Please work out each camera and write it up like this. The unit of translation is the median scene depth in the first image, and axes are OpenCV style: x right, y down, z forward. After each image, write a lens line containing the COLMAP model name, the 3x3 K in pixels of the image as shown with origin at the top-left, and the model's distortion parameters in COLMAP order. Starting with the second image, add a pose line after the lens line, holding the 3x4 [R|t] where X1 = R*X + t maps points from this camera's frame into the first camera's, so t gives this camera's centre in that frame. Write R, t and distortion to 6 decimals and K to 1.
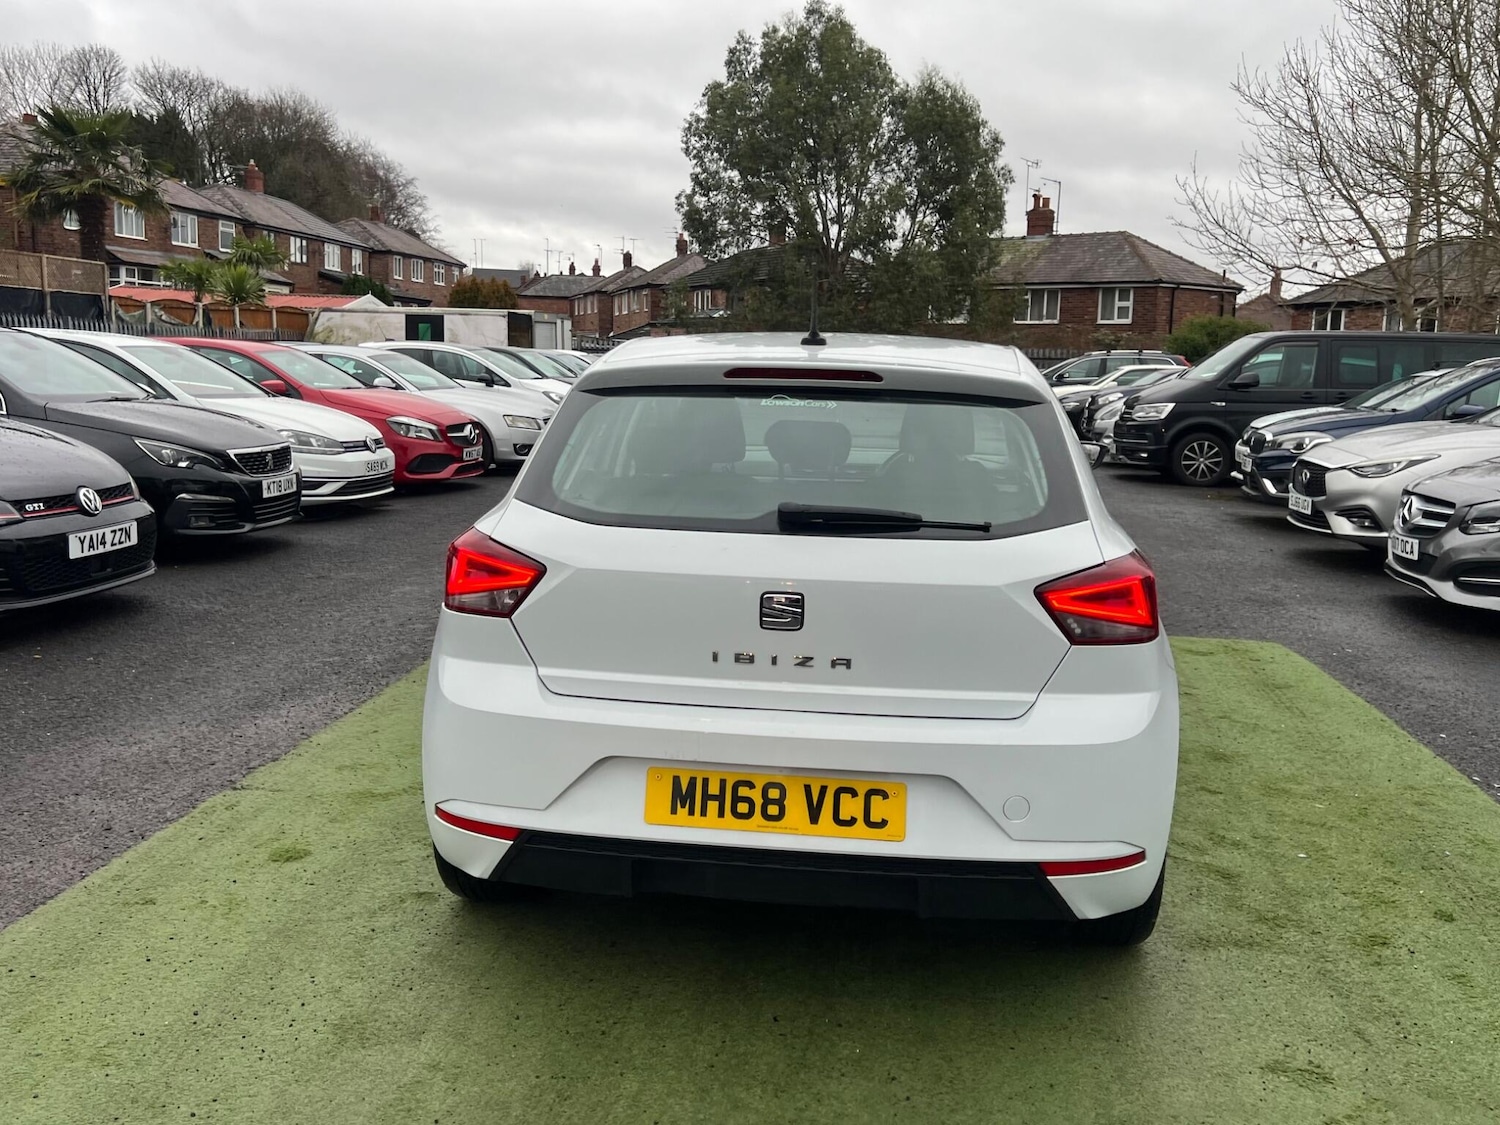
lens RADIAL K [[1342.4, 0, 728.4], [0, 1342.4, 551.3], [0, 0, 1]] dist [0.073045, -0.112587]
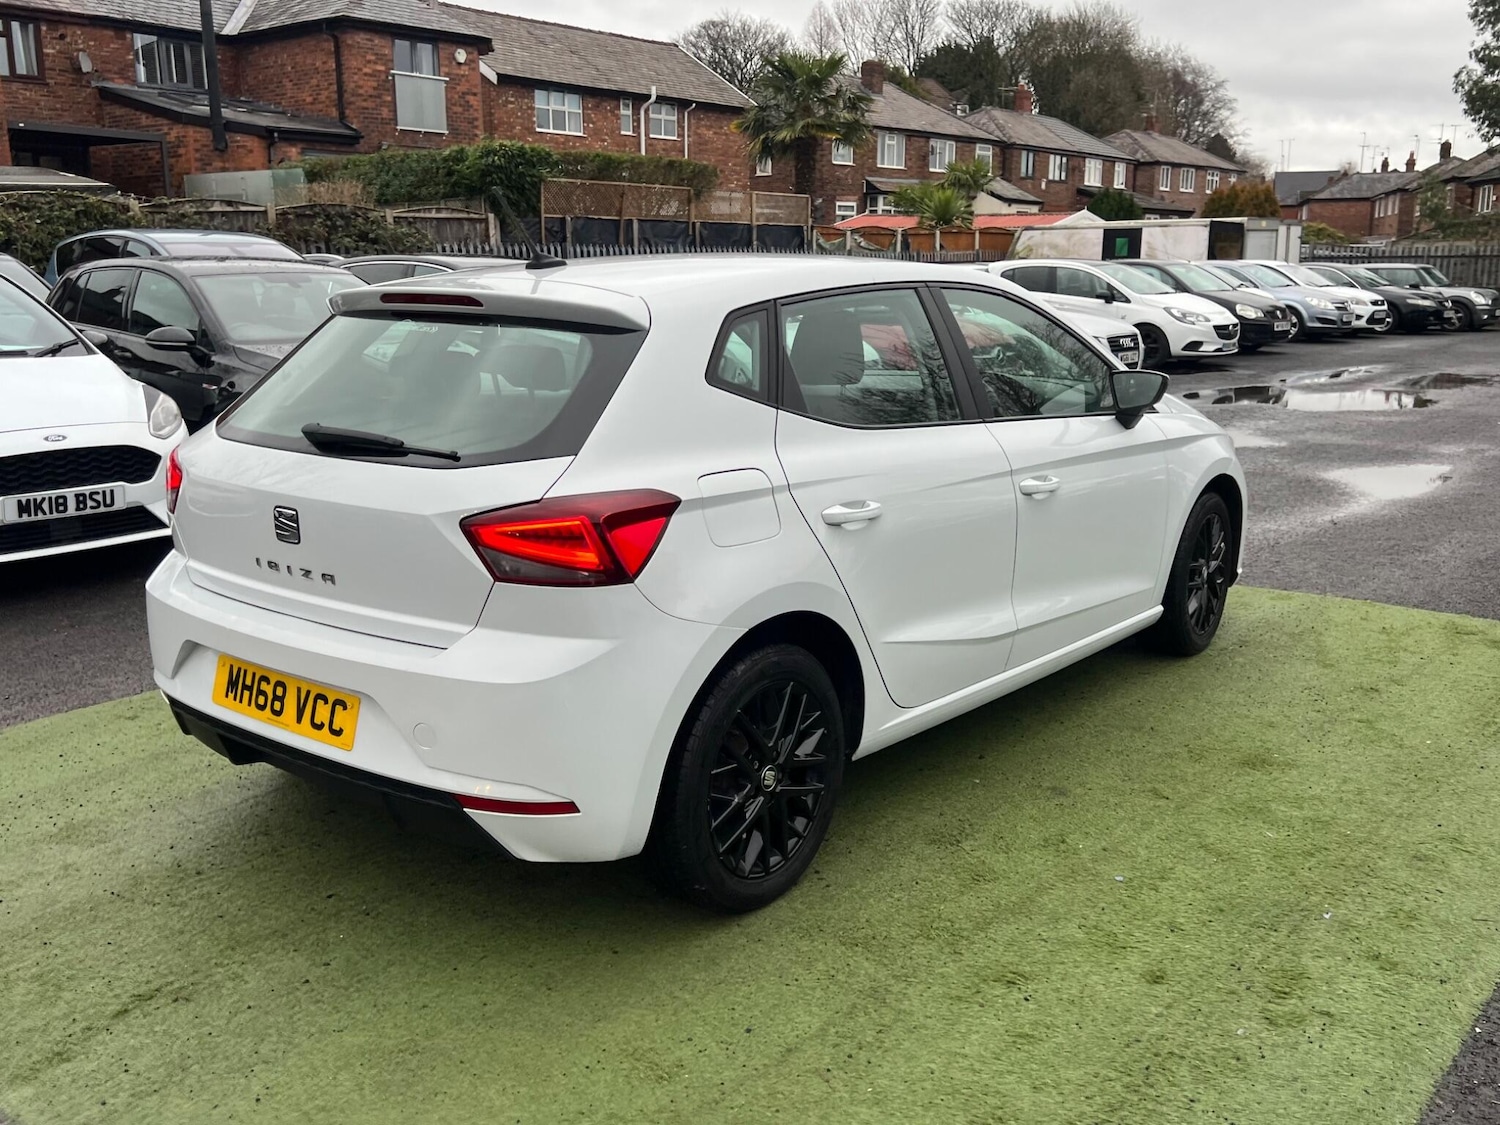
lens RADIAL K [[1339.2, 0, 746.2], [0, 1339.2, 573.7], [0, 0, 1]] dist [0.050361, -0.056604]
pose [[0.848225, 0.092404, -0.521513, 0.076908], [-0.052193, 0.994454, 0.091312, -0.002817], [0.527058, -0.050234, 0.848343, 0.023573]]
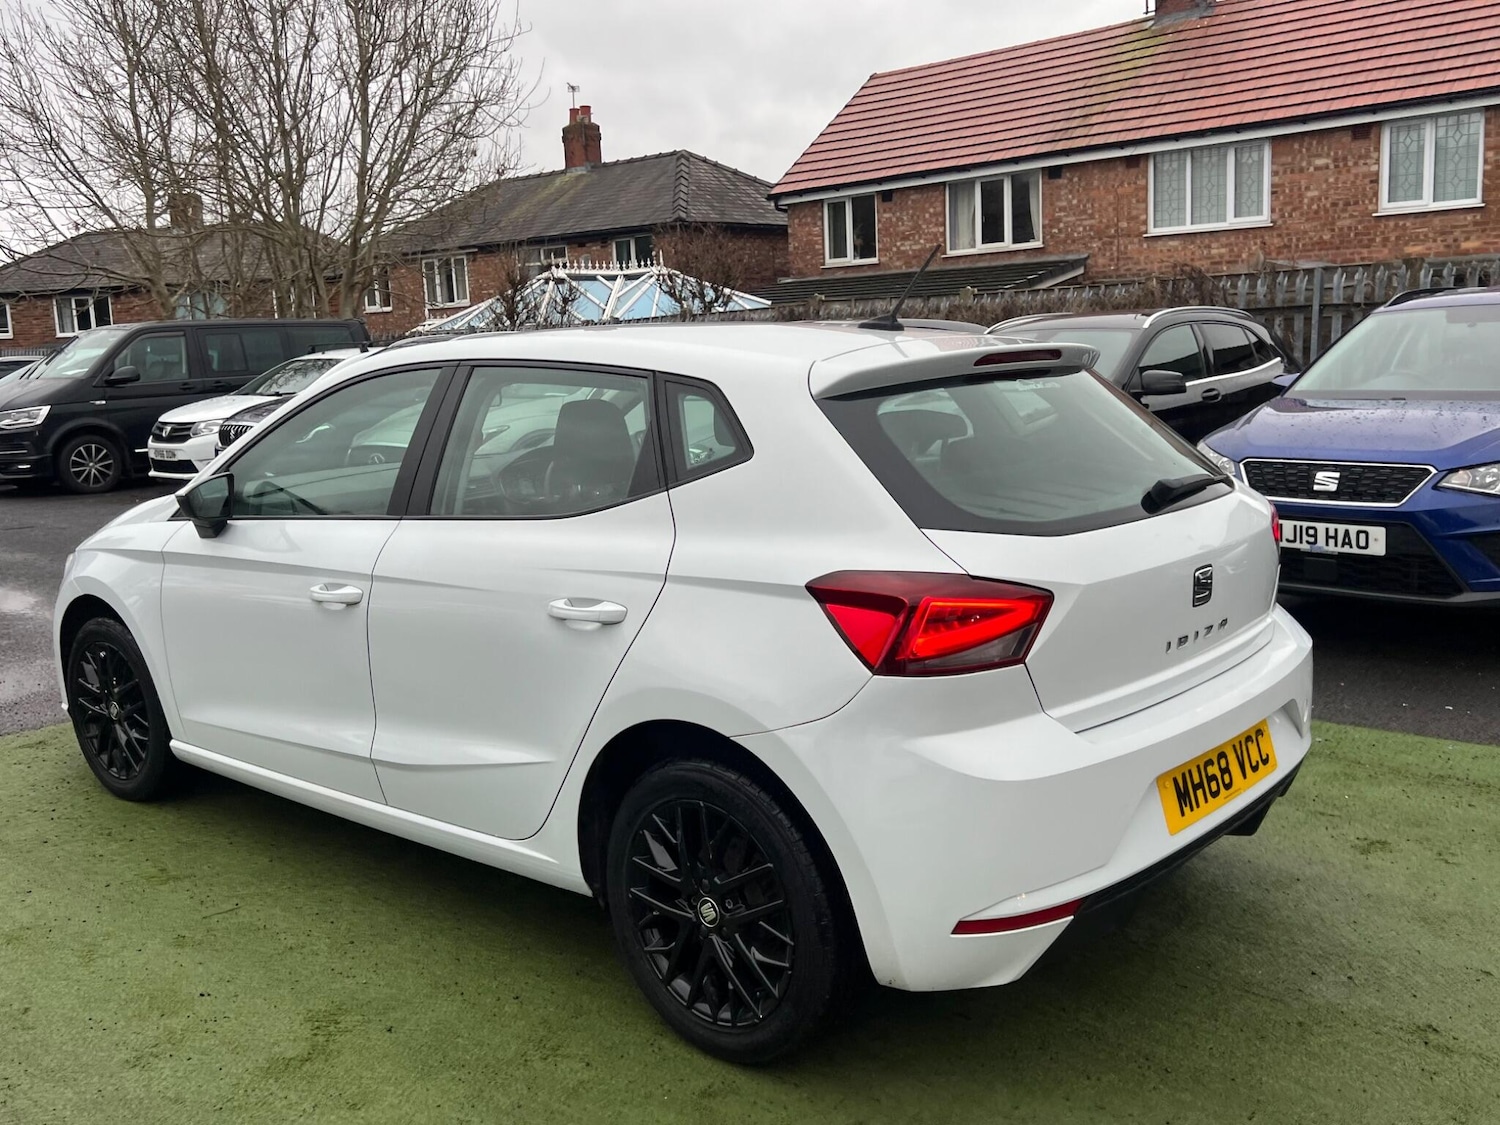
lens RADIAL K [[1340.5, 0, 732.0], [0, 1340.5, 540.6], [0, 0, 1]] dist [0.070638, -0.100099]
pose [[0.583548, -0.164450, 0.795254, -0.081493], [0.166048, 0.982754, 0.081378, -0.010913], [-0.794921, 0.084563, 0.600790, 0.056154]]
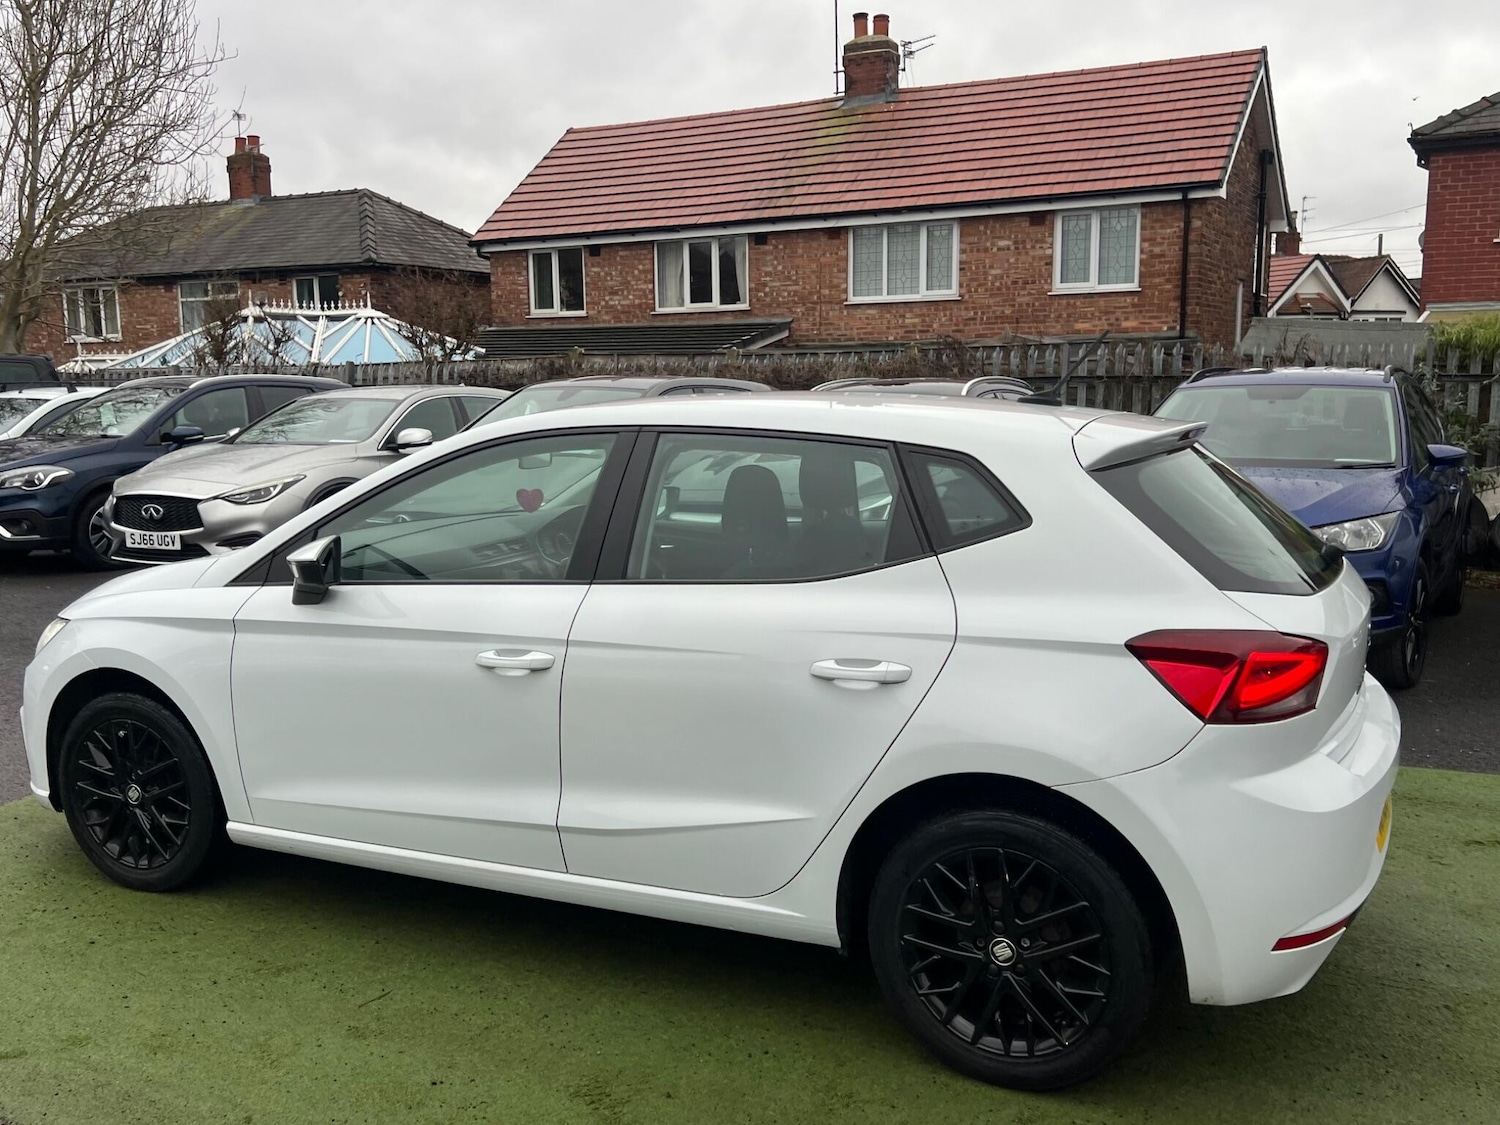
lens RADIAL K [[1333.7, 0, 731.0], [0, 1333.7, 568.0], [0, 0, 1]] dist [0.149861, -0.363511]
pose [[0.355470, -0.155213, 0.921710, -0.104194], [0.150607, 0.982742, 0.107406, -0.018841], [-0.922474, 0.100637, 0.372711, 0.089770]]
